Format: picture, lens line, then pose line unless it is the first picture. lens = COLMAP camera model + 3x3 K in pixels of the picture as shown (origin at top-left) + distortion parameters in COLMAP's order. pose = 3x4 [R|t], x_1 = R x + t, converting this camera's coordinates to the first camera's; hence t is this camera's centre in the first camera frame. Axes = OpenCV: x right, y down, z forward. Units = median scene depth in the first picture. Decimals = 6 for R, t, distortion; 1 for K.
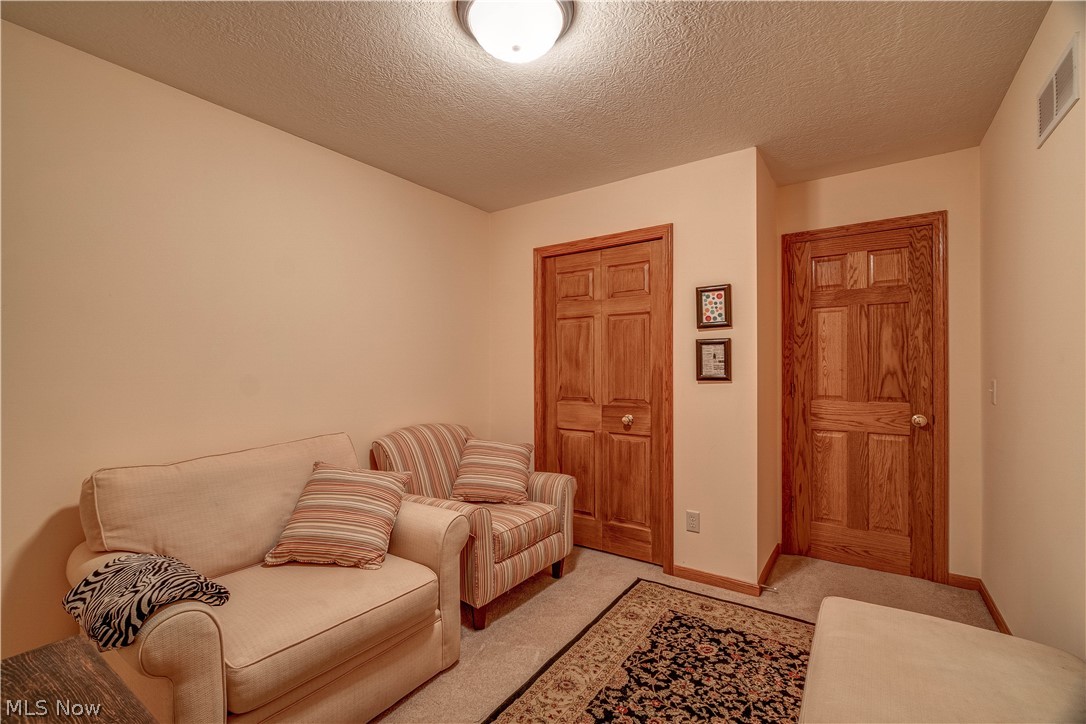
lens RADIAL K [[472.0, 0, 541.7], [0, 472.0, 363.9], [0, 0, 1]] dist [-0.000895, -0.000060]
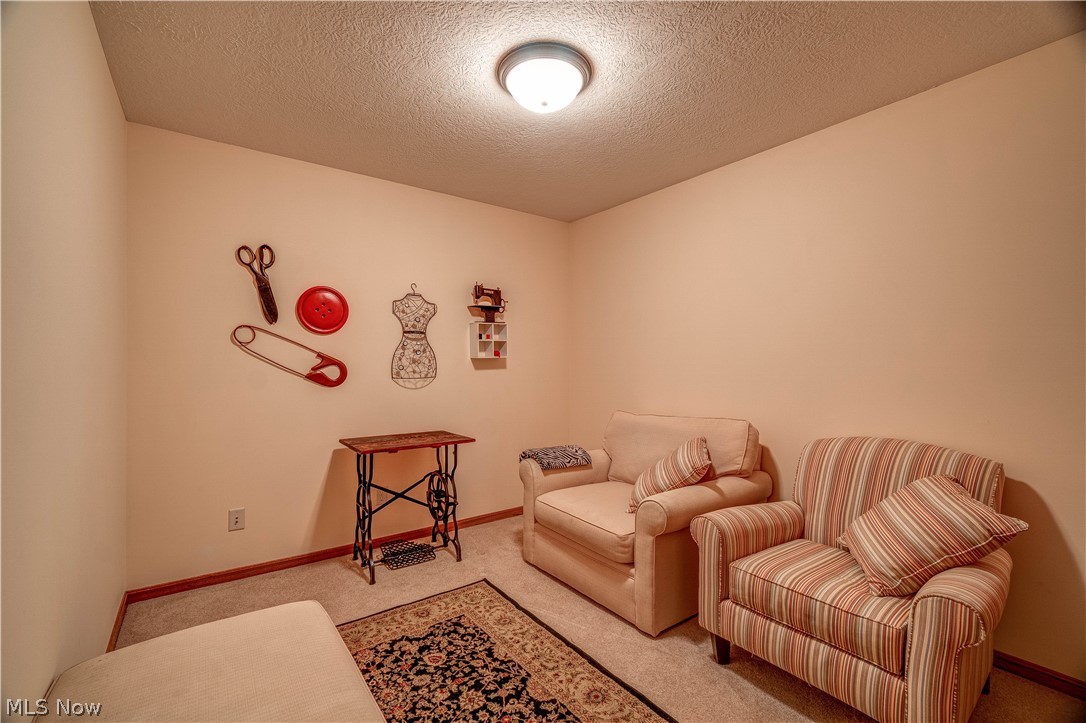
lens RADIAL K [[472.0, 0, 540.6], [0, 472.0, 366.7], [0, 0, 1]] dist [-0.000895, -0.000060]
pose [[-0.334703, -0.006025, -0.942304, 0.919109], [0.003754, 0.999963, -0.007727, 0.034679], [0.942316, -0.006124, -0.334669, 1.148797]]
